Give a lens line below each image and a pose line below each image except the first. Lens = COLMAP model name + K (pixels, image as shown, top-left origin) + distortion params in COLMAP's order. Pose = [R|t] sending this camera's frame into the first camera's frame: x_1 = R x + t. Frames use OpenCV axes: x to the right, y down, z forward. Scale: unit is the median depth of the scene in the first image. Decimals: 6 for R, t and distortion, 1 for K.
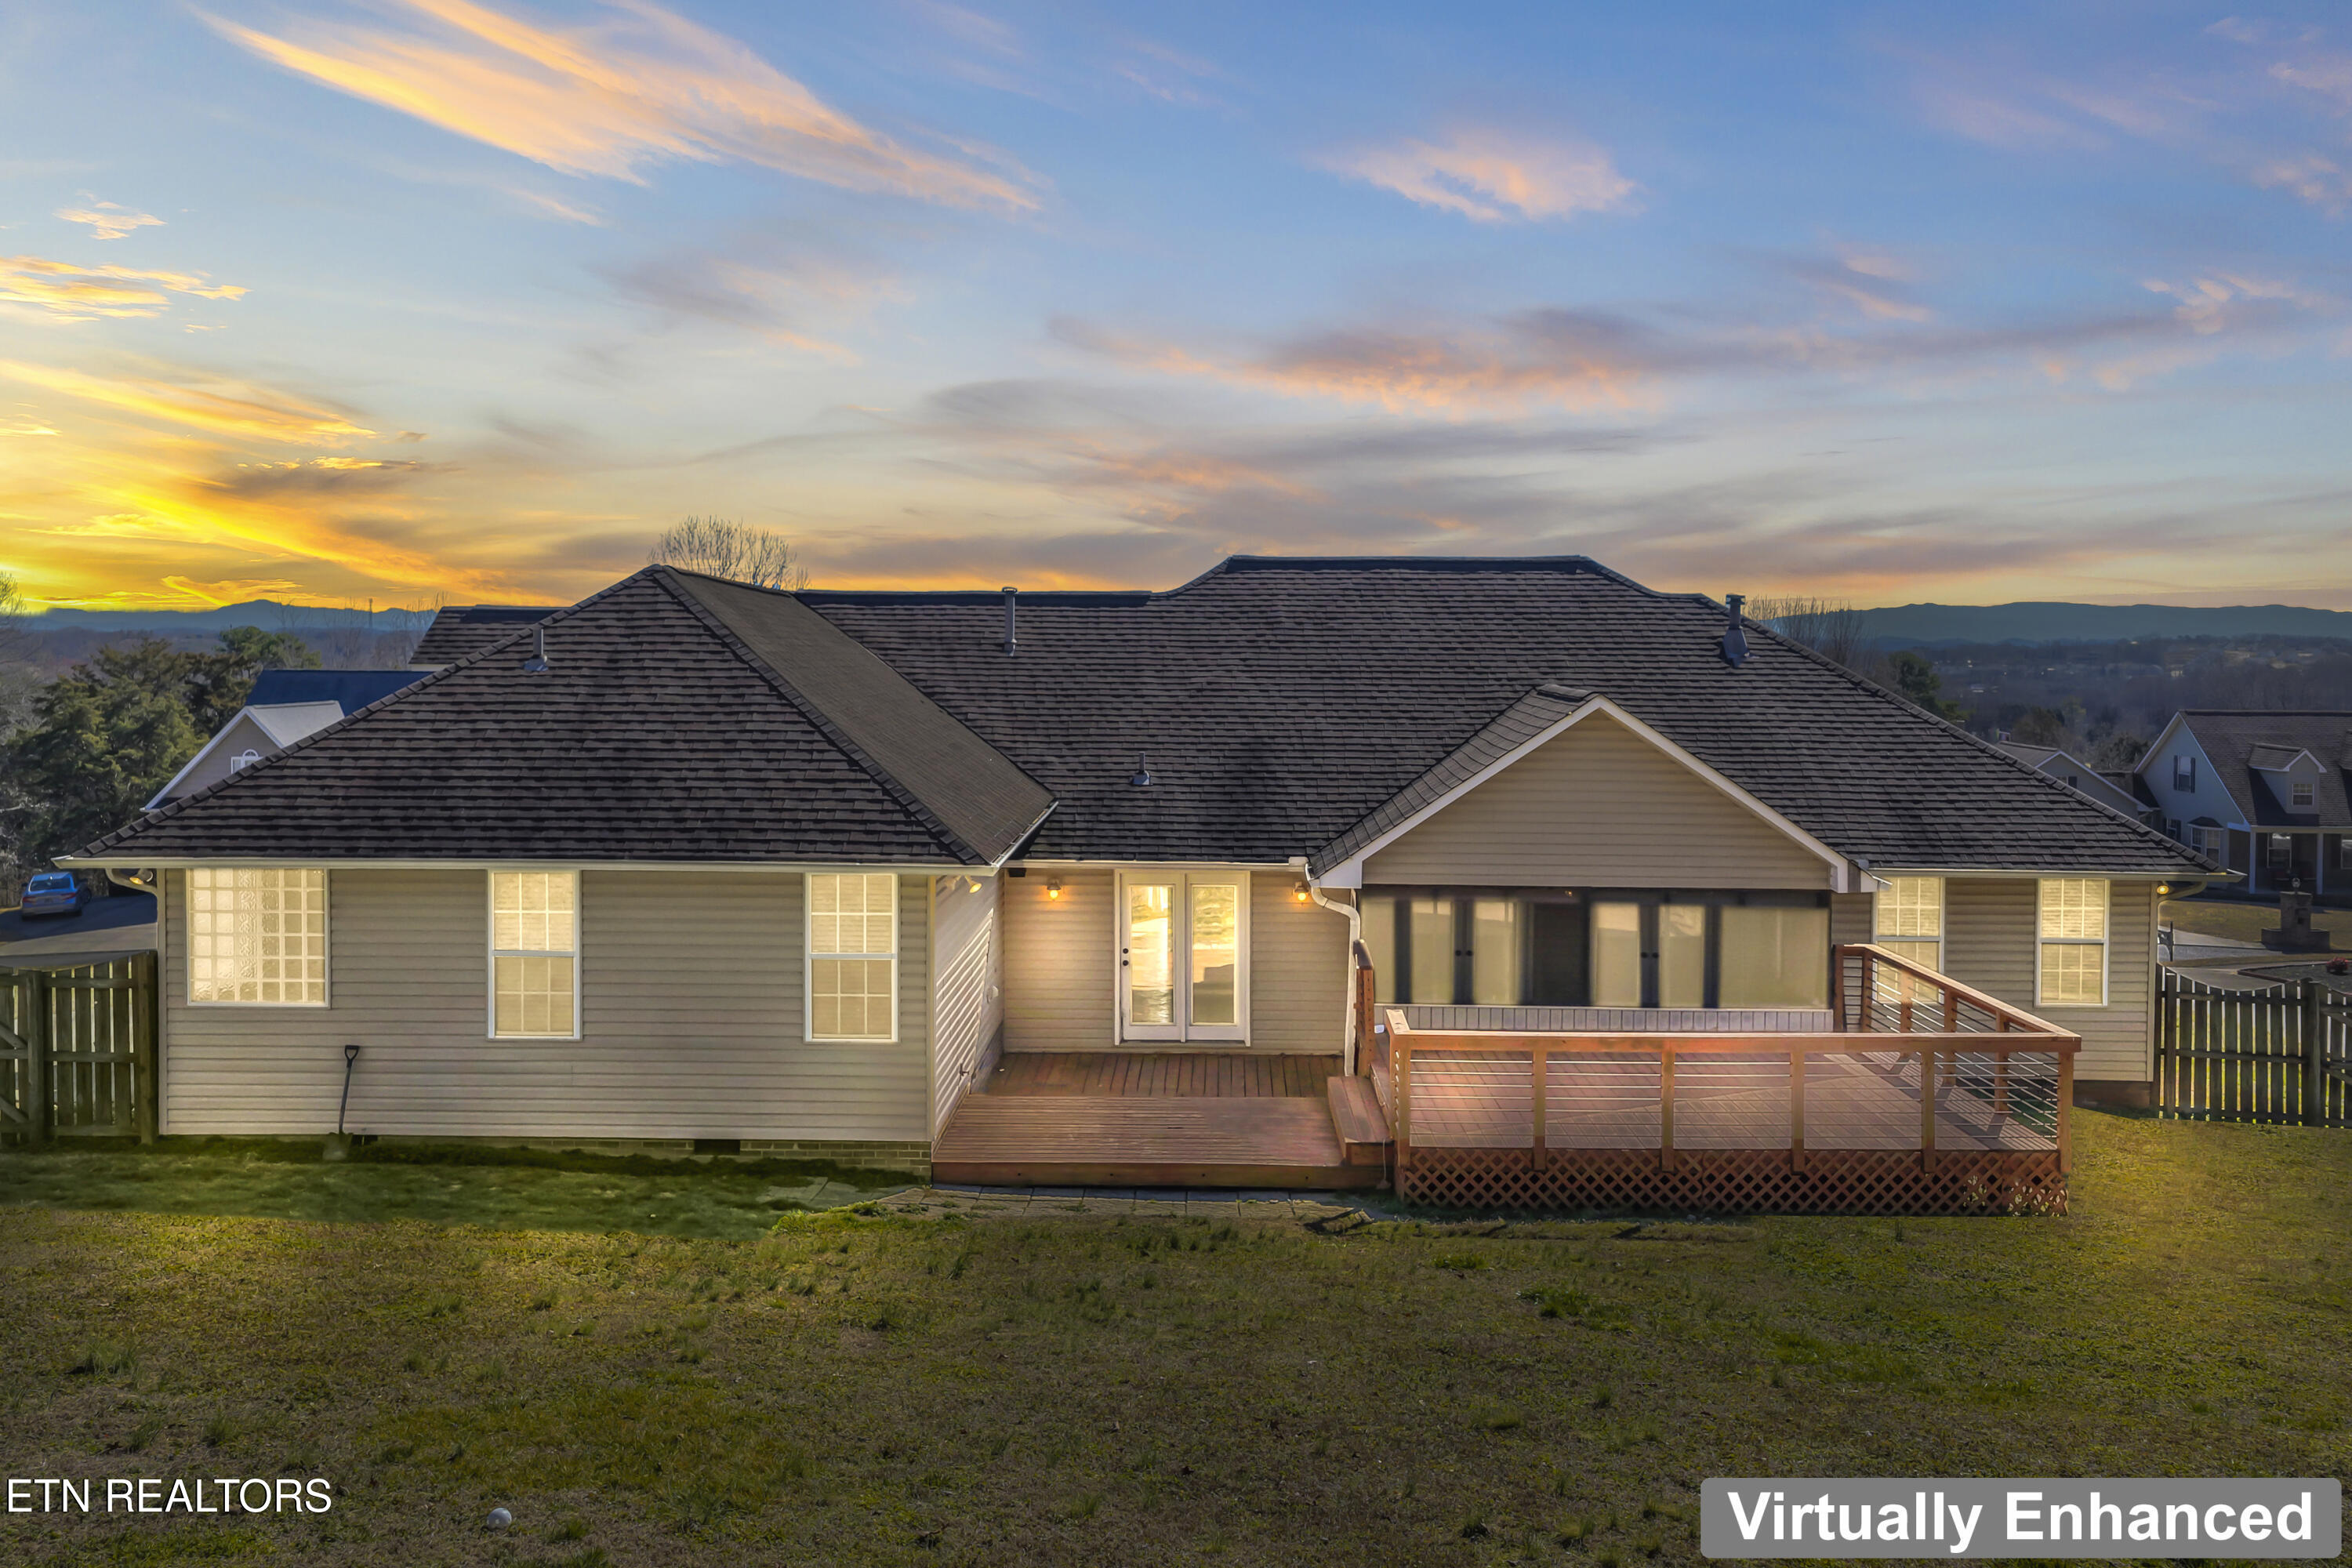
lens RADIAL K [[1919.9, 0, 1210.1], [0, 1919.9, 648.0], [0, 0, 1]] dist [-0.004096, 0.010556]
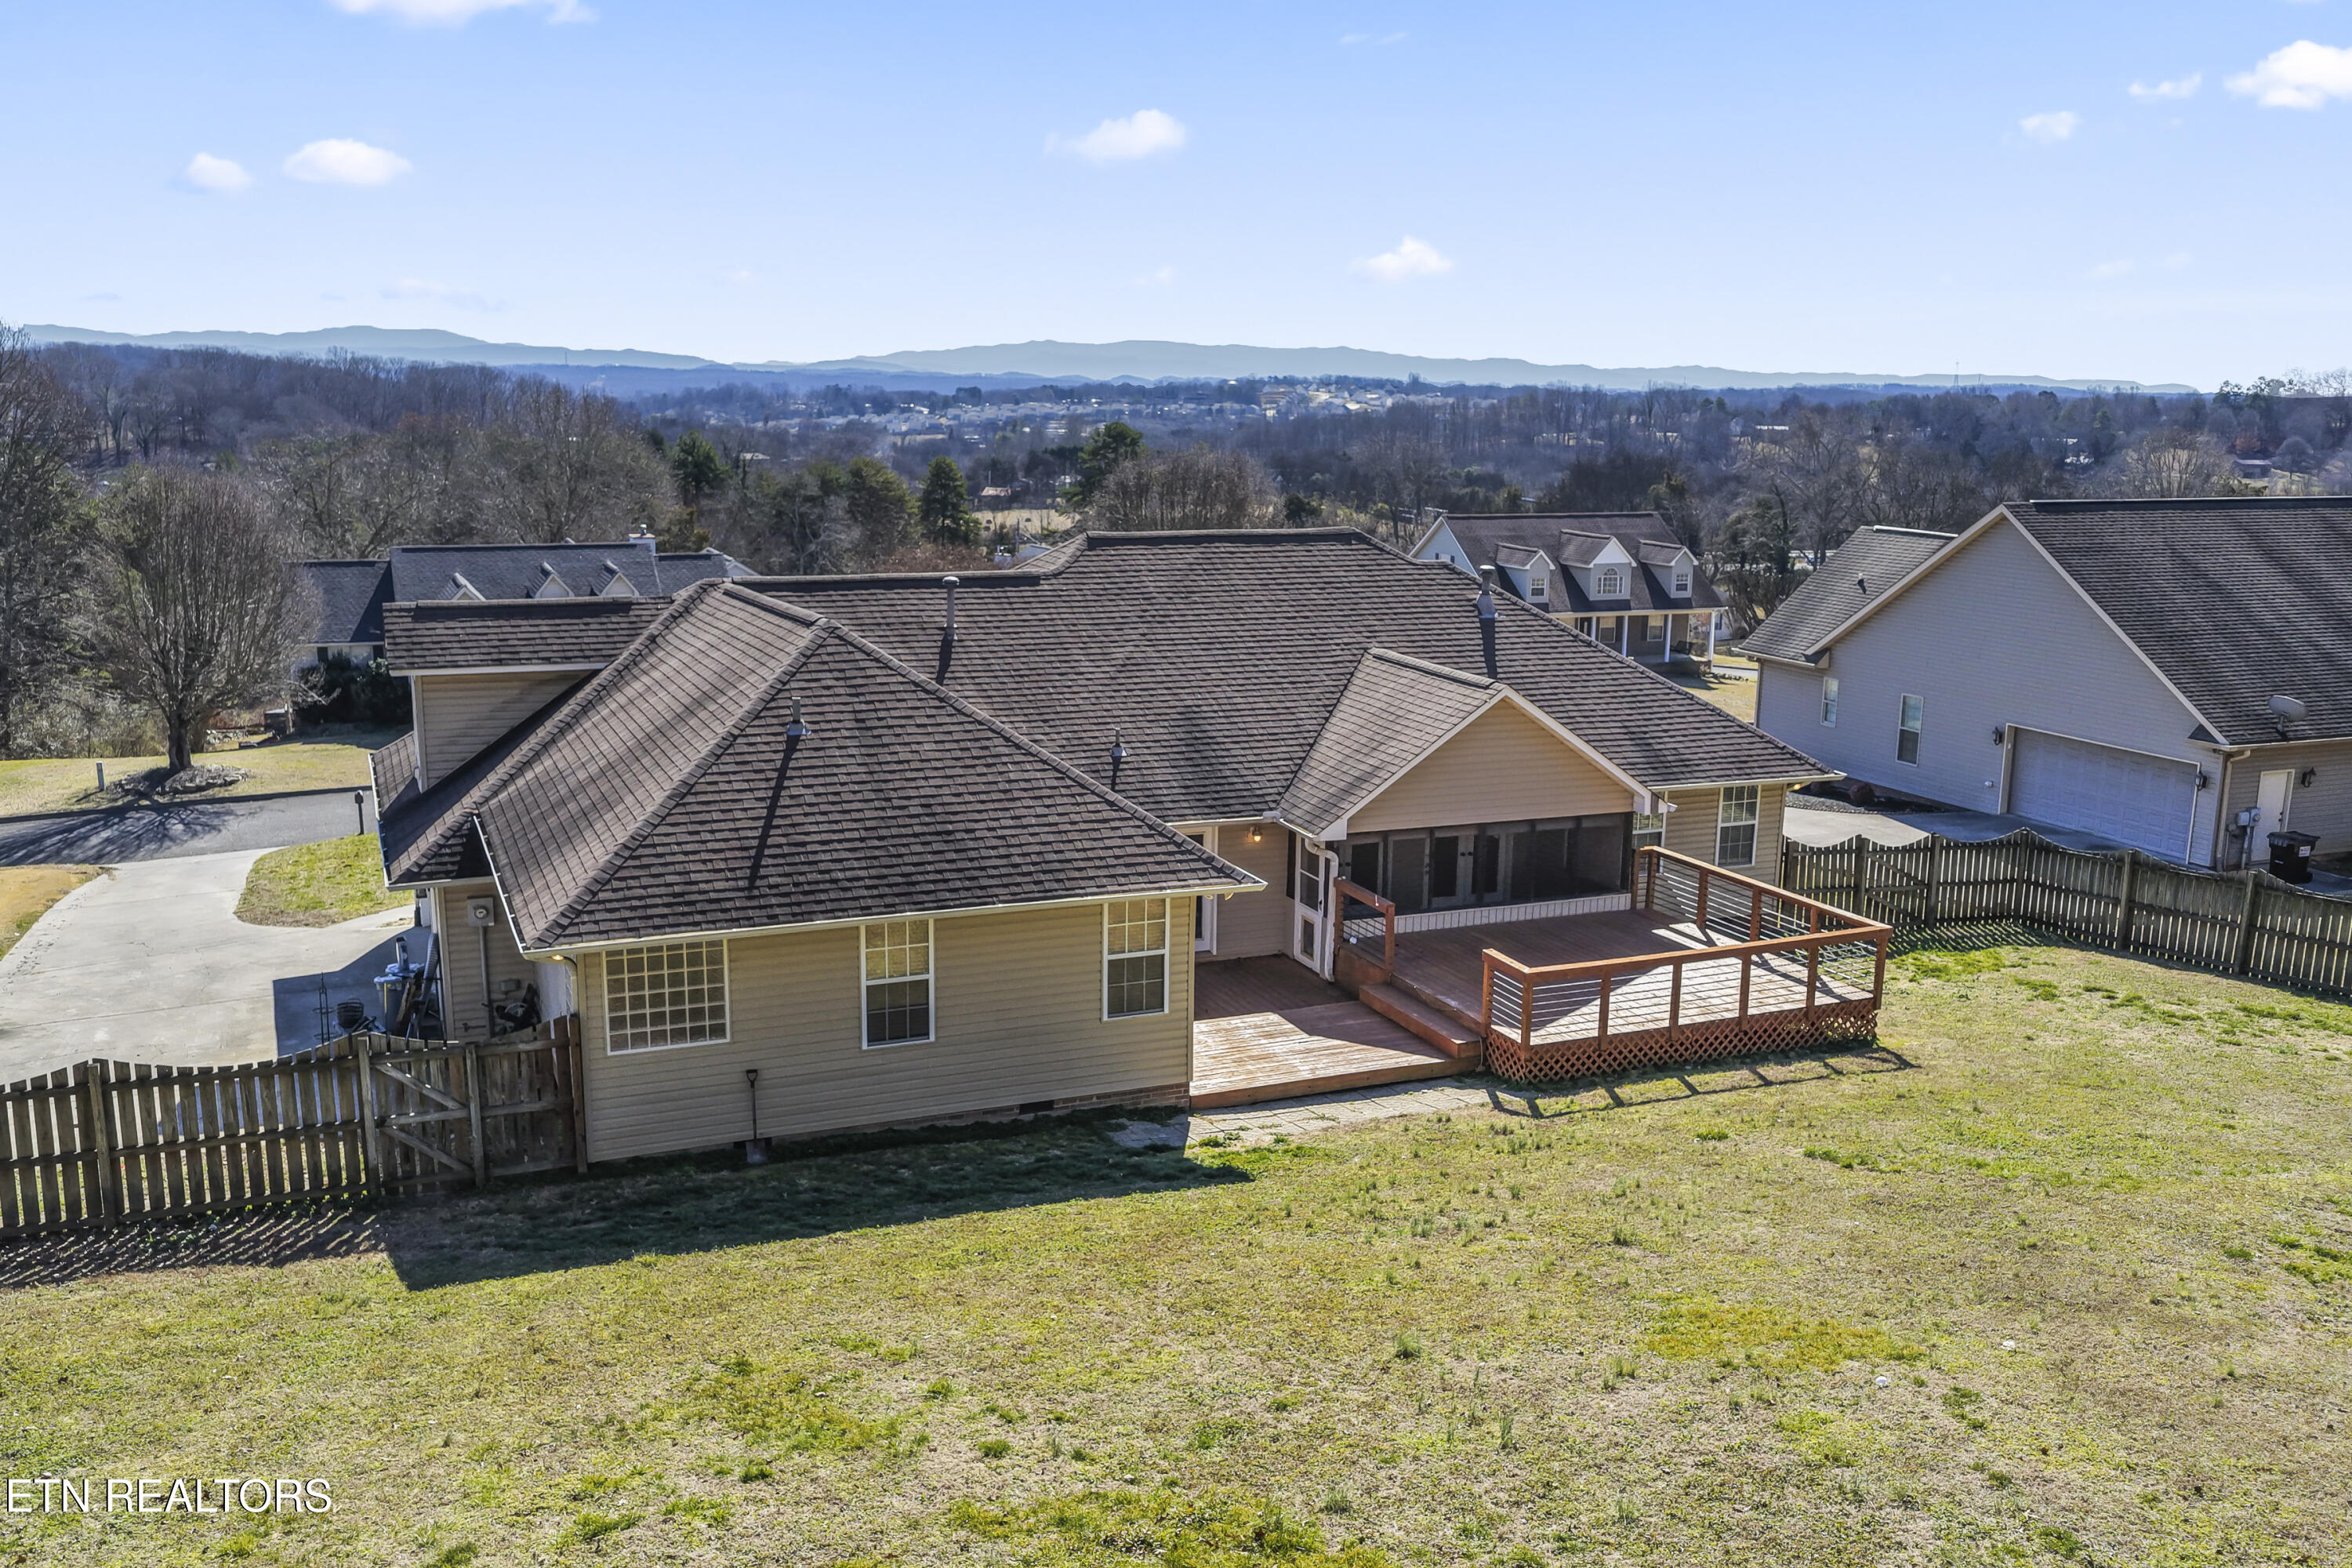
lens RADIAL K [[1887.3, 0, 1212.2], [0, 1887.3, 749.0], [0, 0, 1]] dist [-0.004379, 0.012653]
pose [[0.916003, -0.063677, 0.396085, -0.642021], [-0.008502, 0.984019, 0.177859, -0.207195], [-0.401081, -0.166287, 0.900823, -0.156800]]
